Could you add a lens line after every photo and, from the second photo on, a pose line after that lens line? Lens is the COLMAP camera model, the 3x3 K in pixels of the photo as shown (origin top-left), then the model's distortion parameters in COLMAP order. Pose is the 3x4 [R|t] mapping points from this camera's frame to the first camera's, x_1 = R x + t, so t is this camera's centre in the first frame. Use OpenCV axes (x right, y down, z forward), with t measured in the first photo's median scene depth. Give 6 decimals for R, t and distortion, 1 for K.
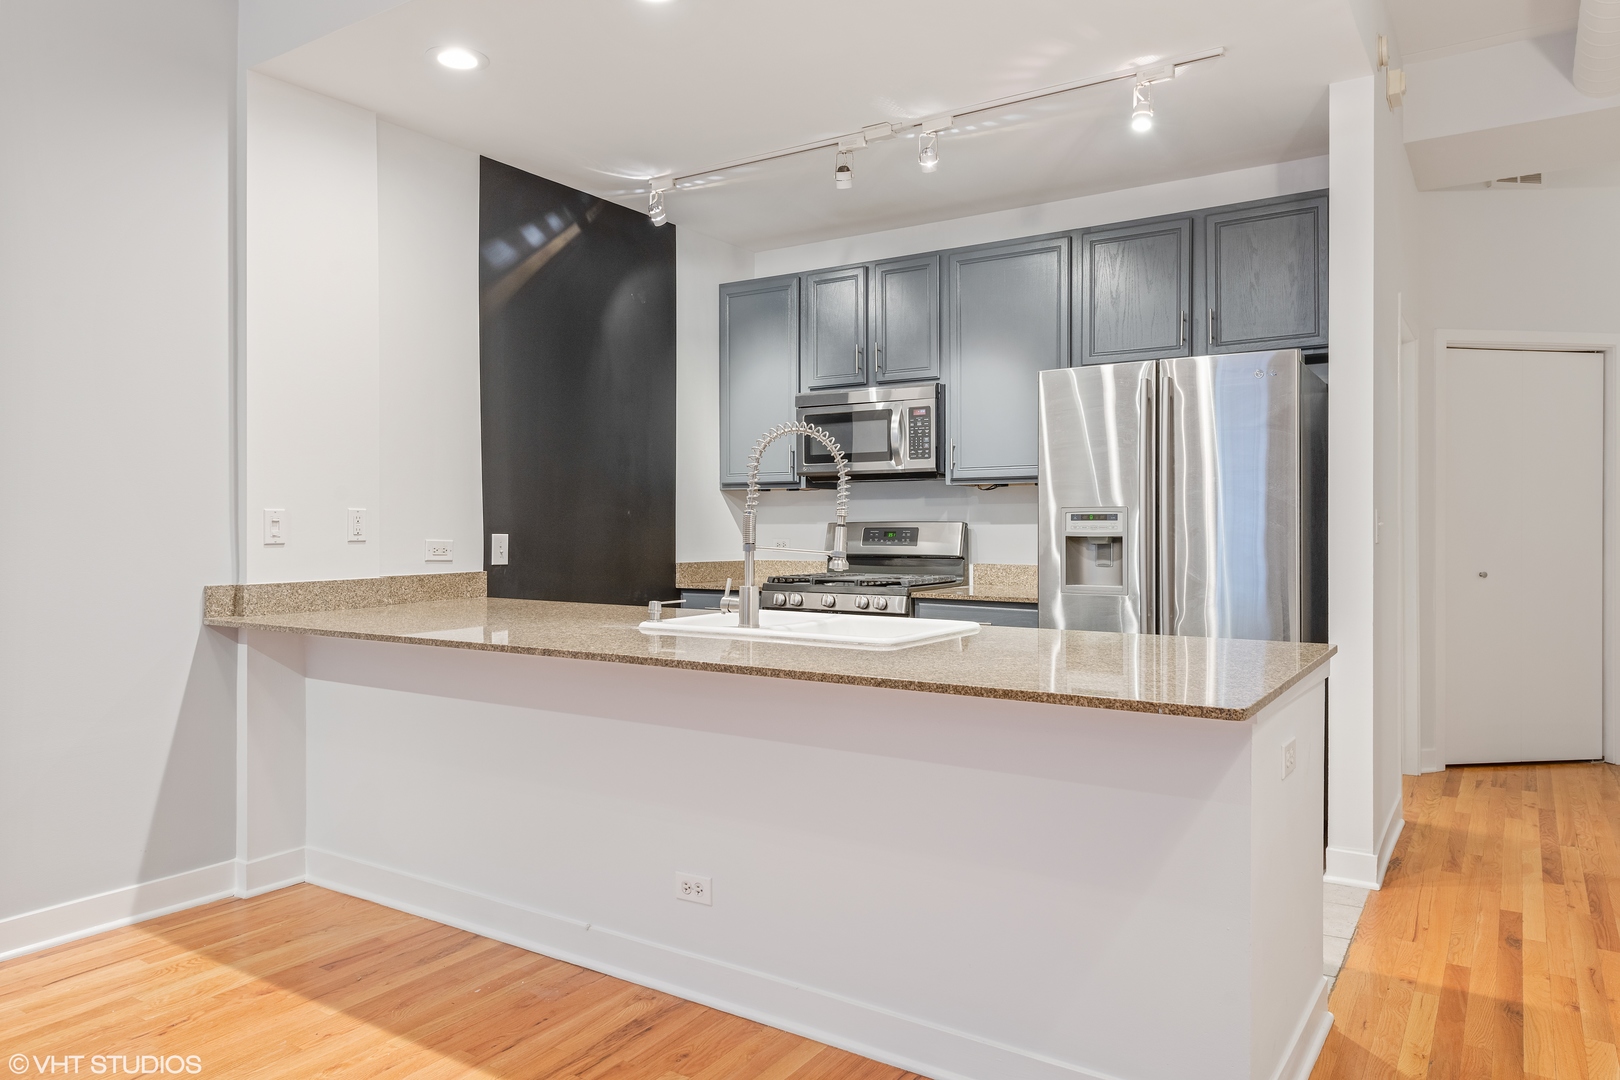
lens RADIAL K [[1065.6, 0, 812.2], [0, 1065.6, 531.5], [0, 0, 1]] dist [0.016673, -0.003373]
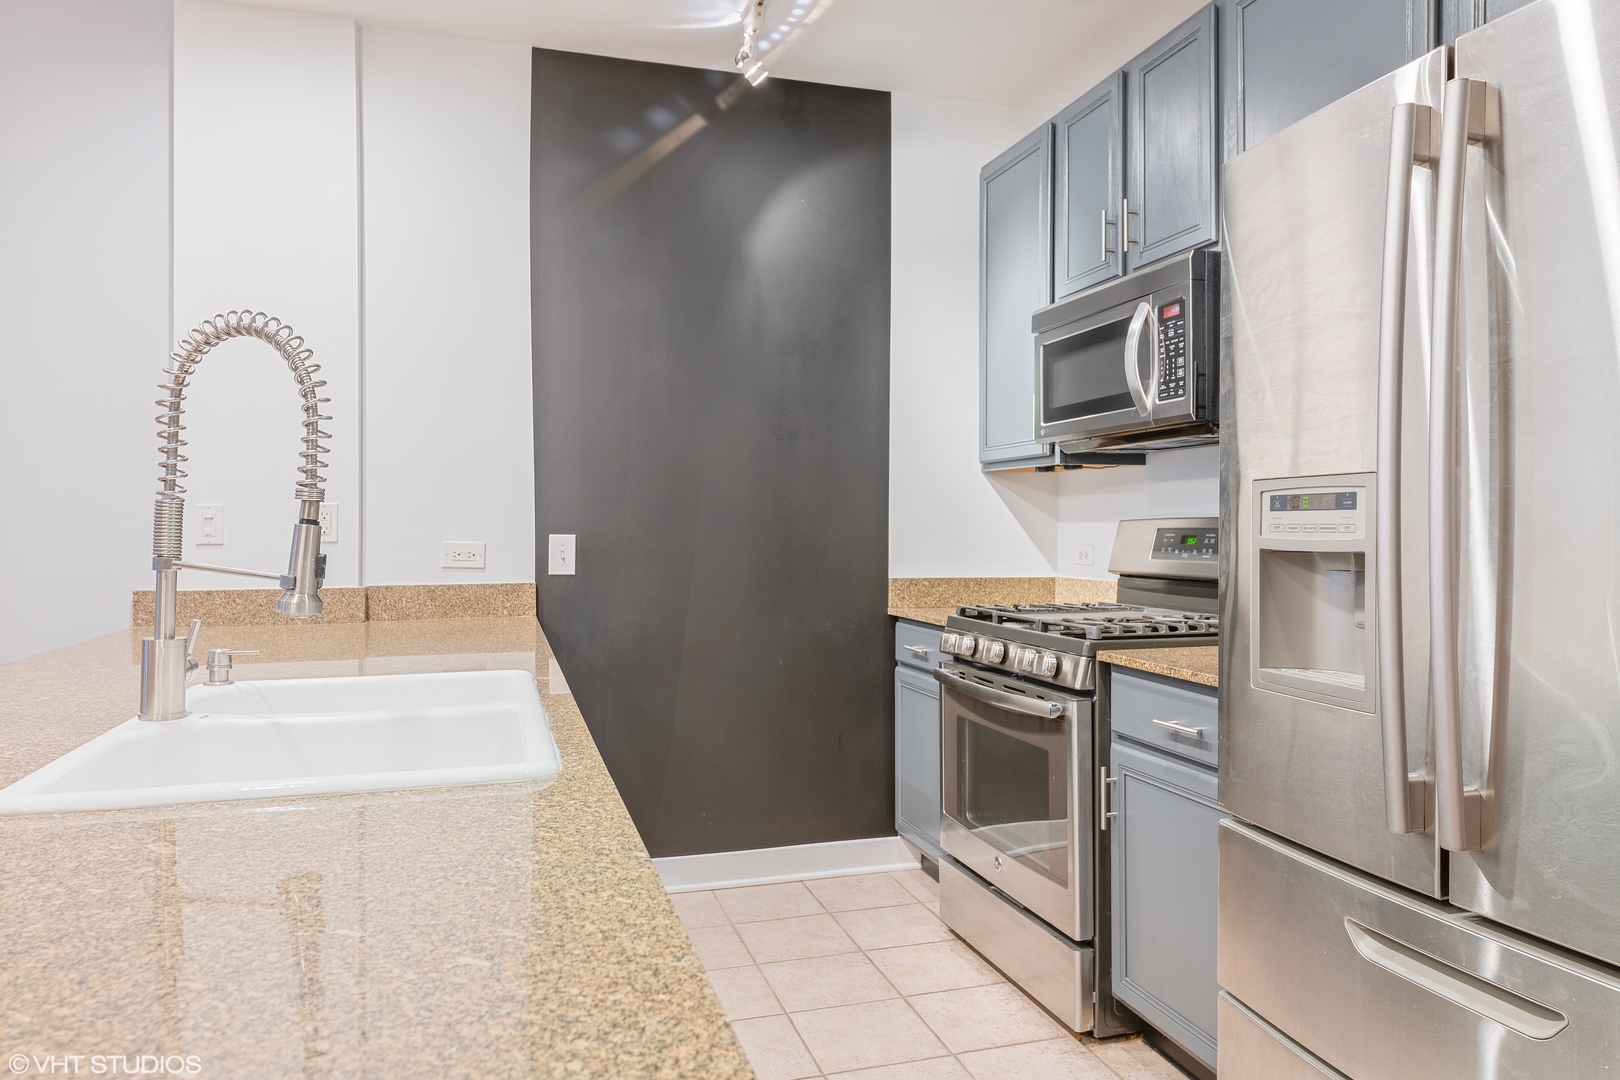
lens RADIAL K [[1065.6, 0, 812.2], [0, 1065.6, 531.5], [0, 0, 1]] dist [0.016673, -0.003373]
pose [[0.764781, 0.004804, -0.644272, 0.347159], [-0.005192, 0.999986, 0.001294, -0.001921], [0.644269, 0.002355, 0.764795, 0.537614]]
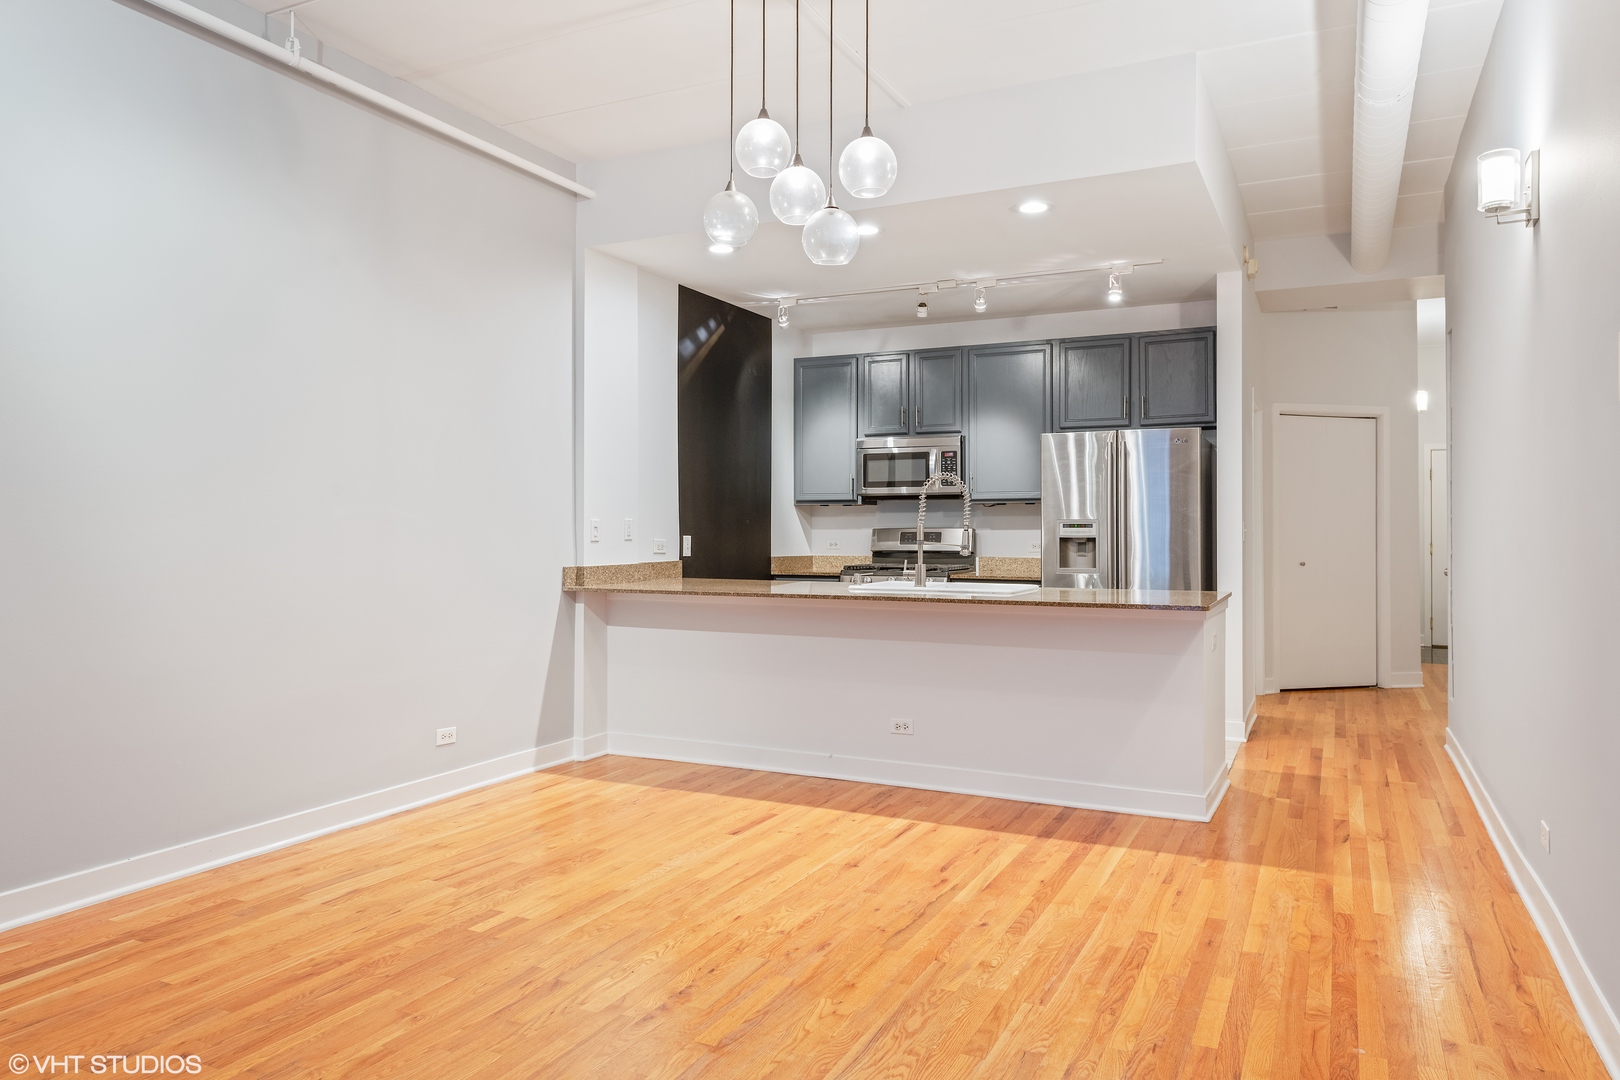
lens RADIAL K [[1071.4, 0, 810.0], [0, 1071.4, 525.0], [0, 0, 1]] dist [0.028904, -0.004182]
pose [[0.991762, 0.003101, 0.128056, -0.319926], [-0.001669, 0.999935, -0.011288, 0.004223], [-0.128083, 0.010981, 0.991703, -0.519283]]
